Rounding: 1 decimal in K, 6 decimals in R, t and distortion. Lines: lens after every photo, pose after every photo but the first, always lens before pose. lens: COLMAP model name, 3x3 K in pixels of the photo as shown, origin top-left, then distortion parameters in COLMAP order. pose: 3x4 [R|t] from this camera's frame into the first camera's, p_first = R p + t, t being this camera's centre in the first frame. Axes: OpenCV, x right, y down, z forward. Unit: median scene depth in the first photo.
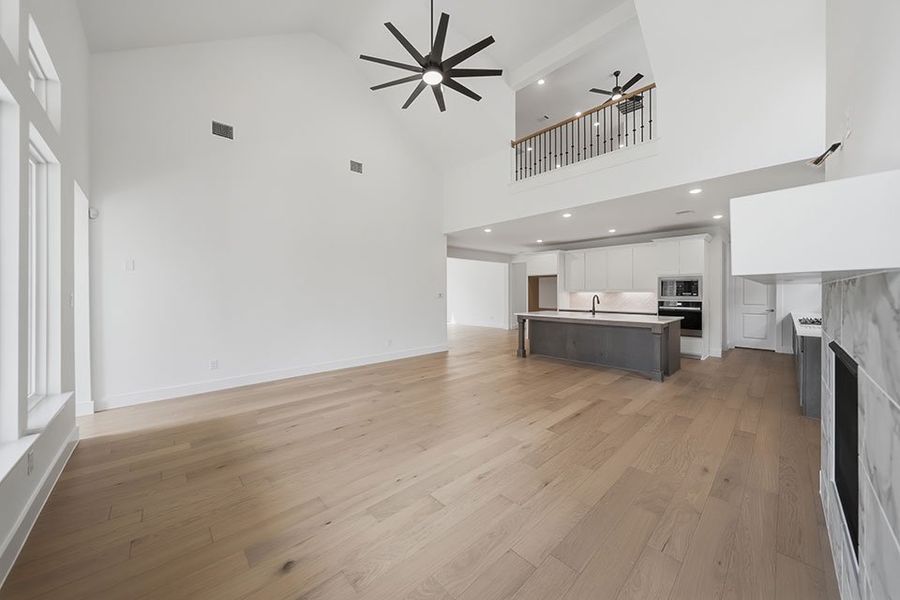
lens RADIAL K [[318.9, 0, 454.8], [0, 318.9, 294.9], [0, 0, 1]] dist [-0.000045, 0.000039]
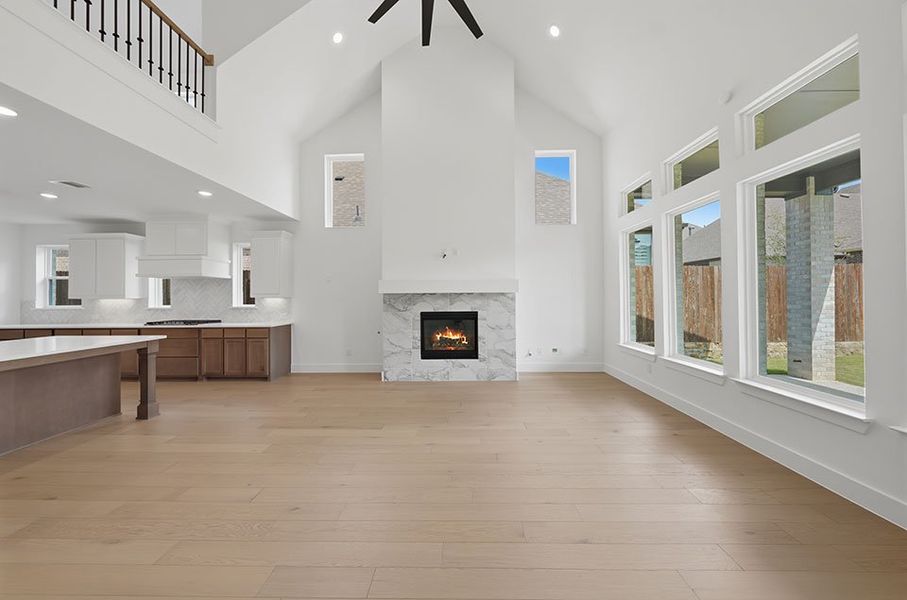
lens RADIAL K [[308.5, 0, 452.3], [0, 308.5, 293.1], [0, 0, 1]] dist [0.000674, 0.000030]
pose [[-0.708063, 0.015267, 0.705984, -0.266644], [0.014123, 0.999872, -0.007458, -0.004186], [-0.706008, 0.004690, -0.708188, 0.696582]]
